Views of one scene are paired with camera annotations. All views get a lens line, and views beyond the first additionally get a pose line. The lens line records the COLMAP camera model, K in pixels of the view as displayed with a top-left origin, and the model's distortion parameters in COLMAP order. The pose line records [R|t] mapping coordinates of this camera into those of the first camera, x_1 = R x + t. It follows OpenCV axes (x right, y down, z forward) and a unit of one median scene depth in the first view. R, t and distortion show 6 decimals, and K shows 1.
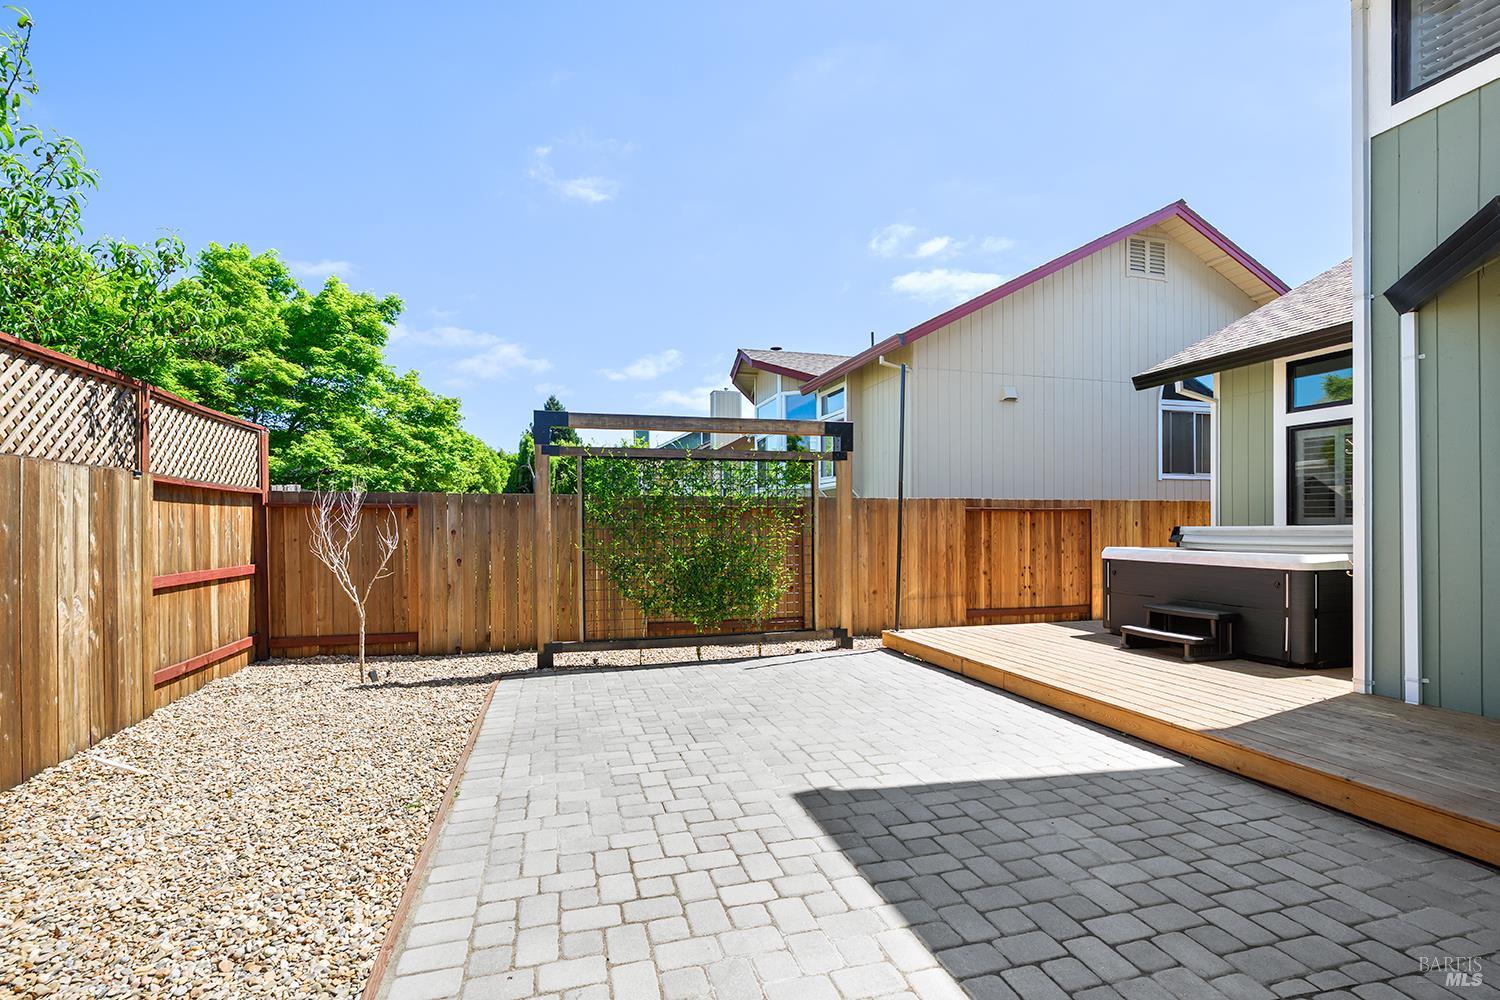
lens RADIAL K [[695.5, 0, 755.7], [0, 695.5, 523.5], [0, 0, 1]] dist [0.010160, -0.000122]
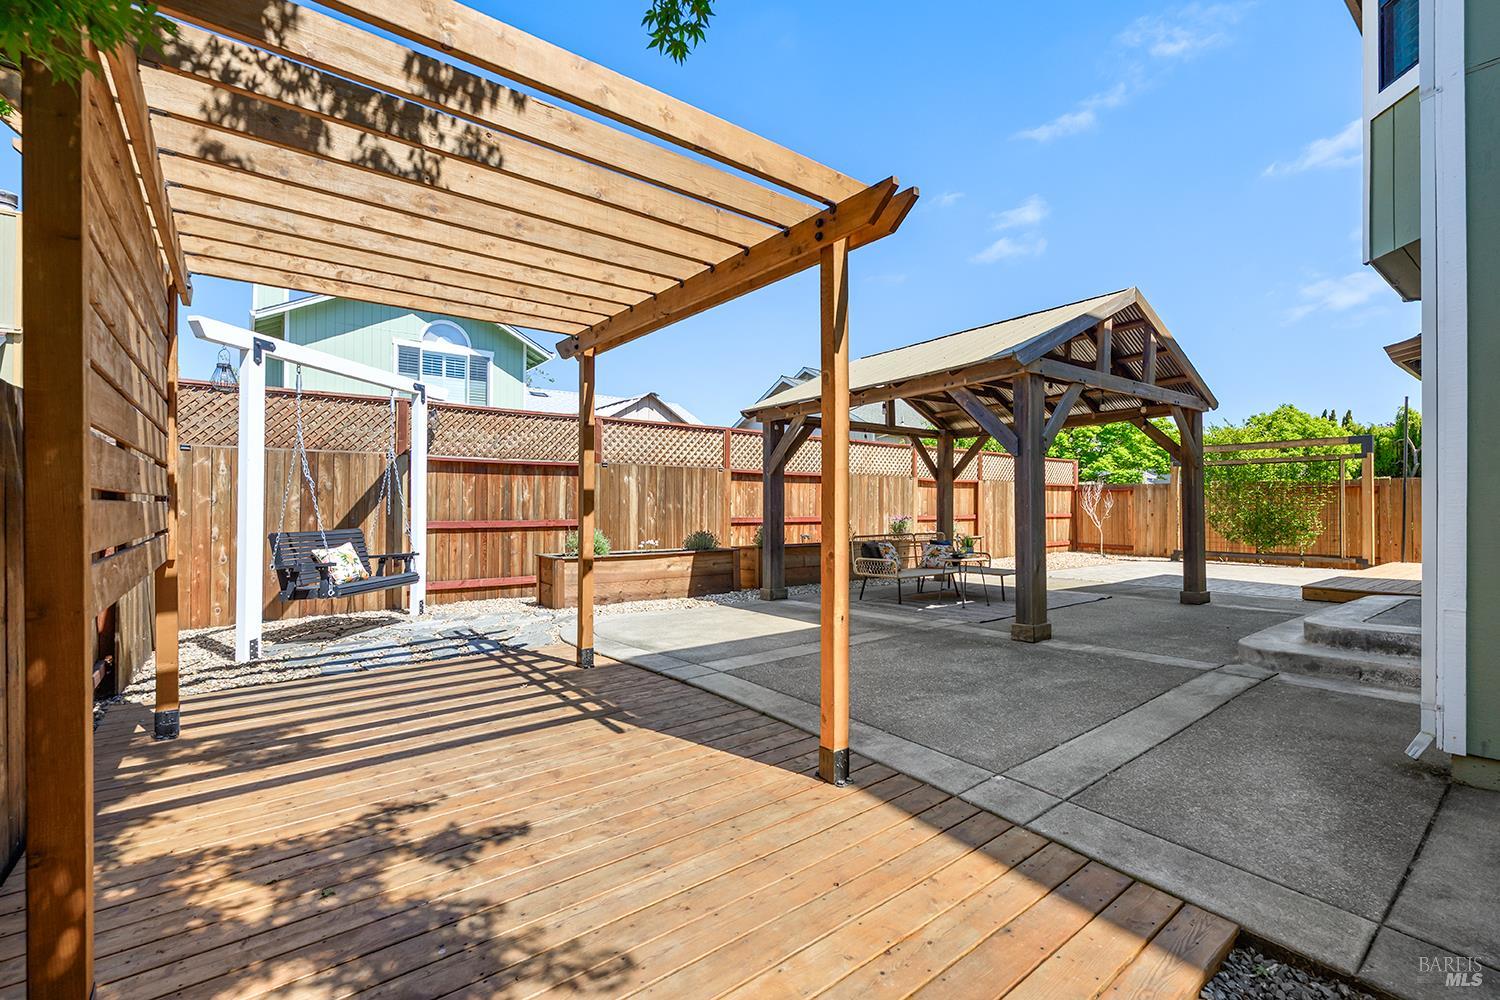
lens RADIAL K [[650.5, 0, 750.0], [0, 650.5, 500.0], [0, 0, 1]] dist [-0.000004, -0.000051]
pose [[0.367911, -0.000235, -0.929861, 1.097658], [-0.001957, 0.999998, -0.001027, 0.014141], [0.929859, 0.002197, 0.367910, -1.004436]]
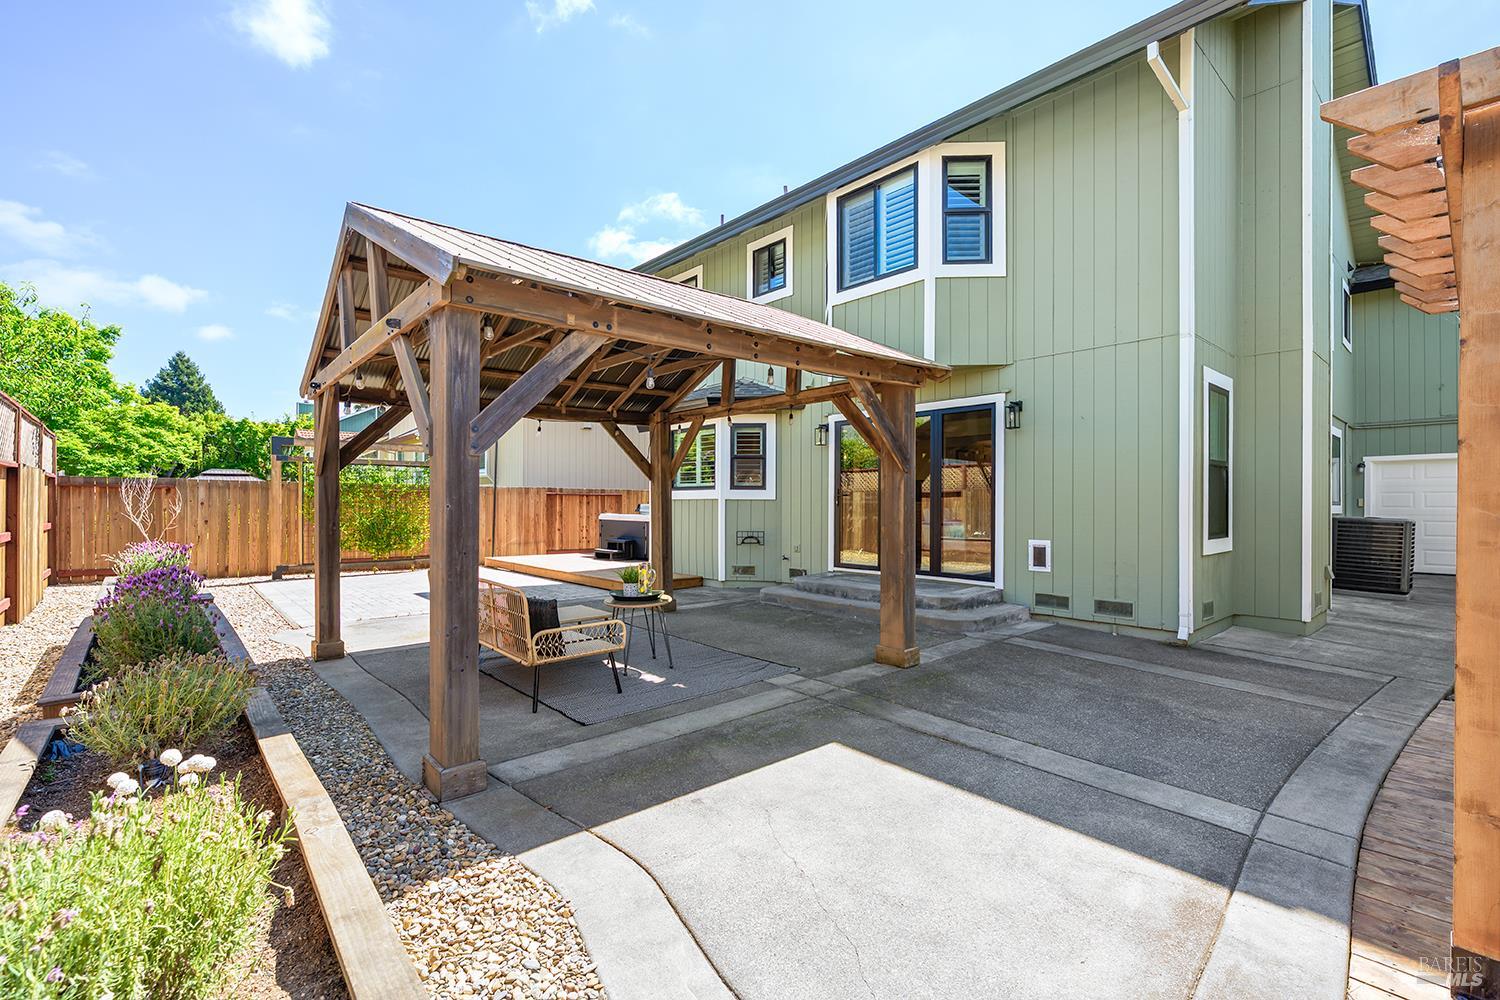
lens RADIAL K [[675.7, 0, 750.0], [0, 675.7, 500.0], [0, 0, 1]] dist [-0.000571, 0.000069]
pose [[0.909279, 0.011333, 0.416034, 0.074915], [-0.009725, 0.999935, -0.005984, 0.001175], [-0.416074, 0.001395, 0.909330, -1.034702]]
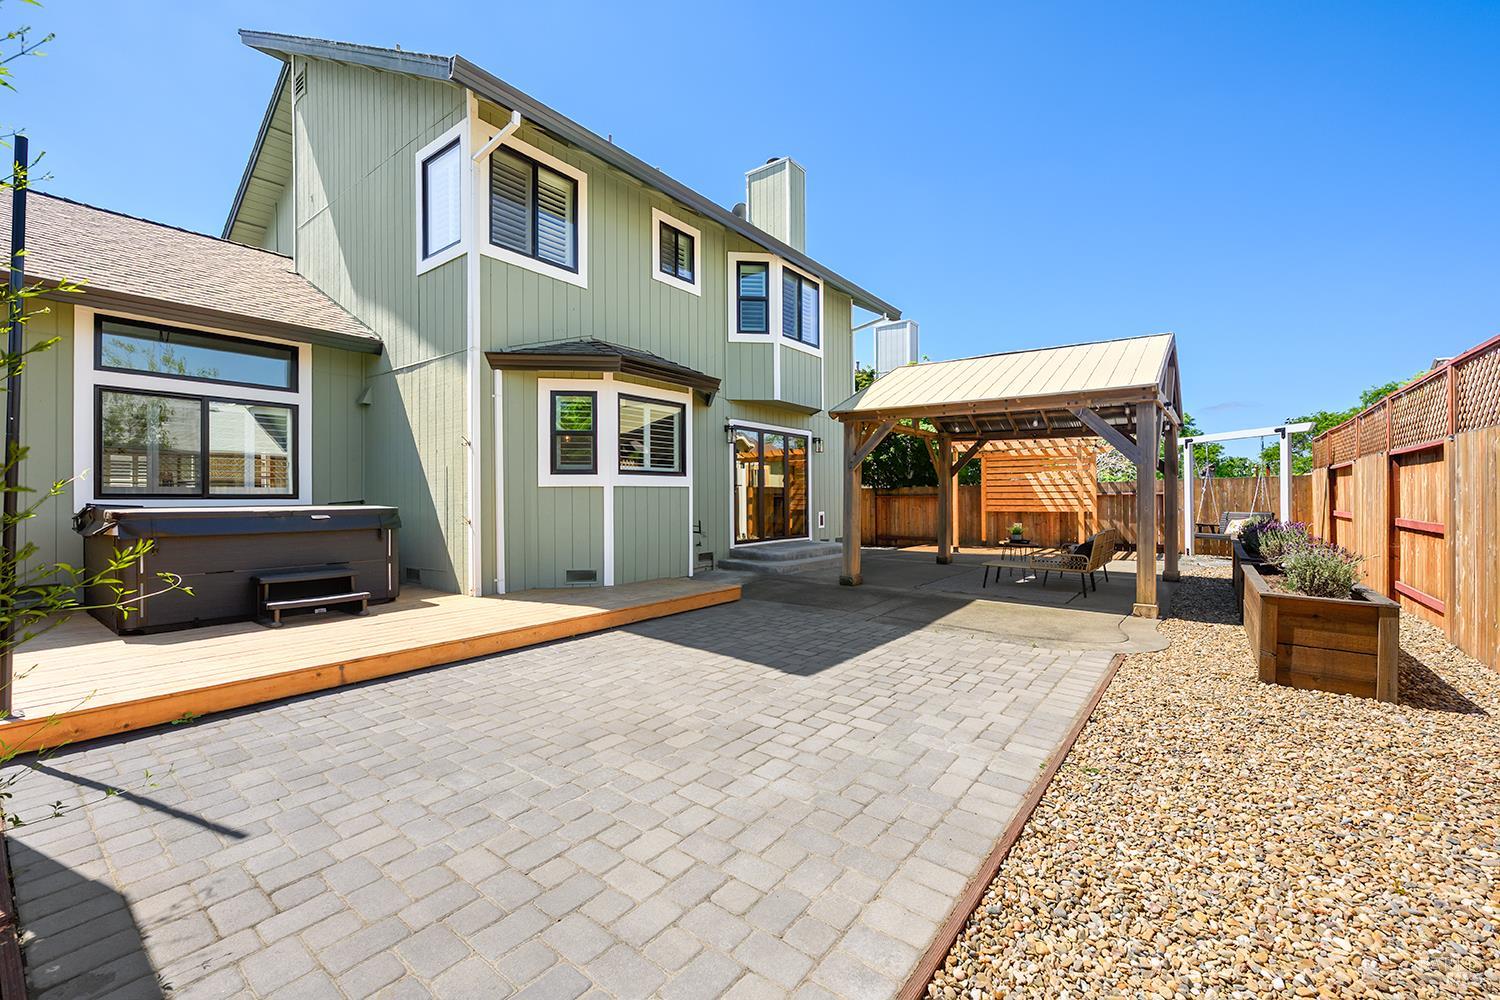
lens RADIAL K [[617.6, 0, 750.0], [0, 617.6, 500.0], [0, 0, 1]] dist [-0.001895, -0.000147]
pose [[-0.595133, 0.005223, 0.803611, -0.415731], [0.005768, 0.999981, -0.002227, 0.018872], [-0.803607, 0.003310, -0.595151, 0.874332]]
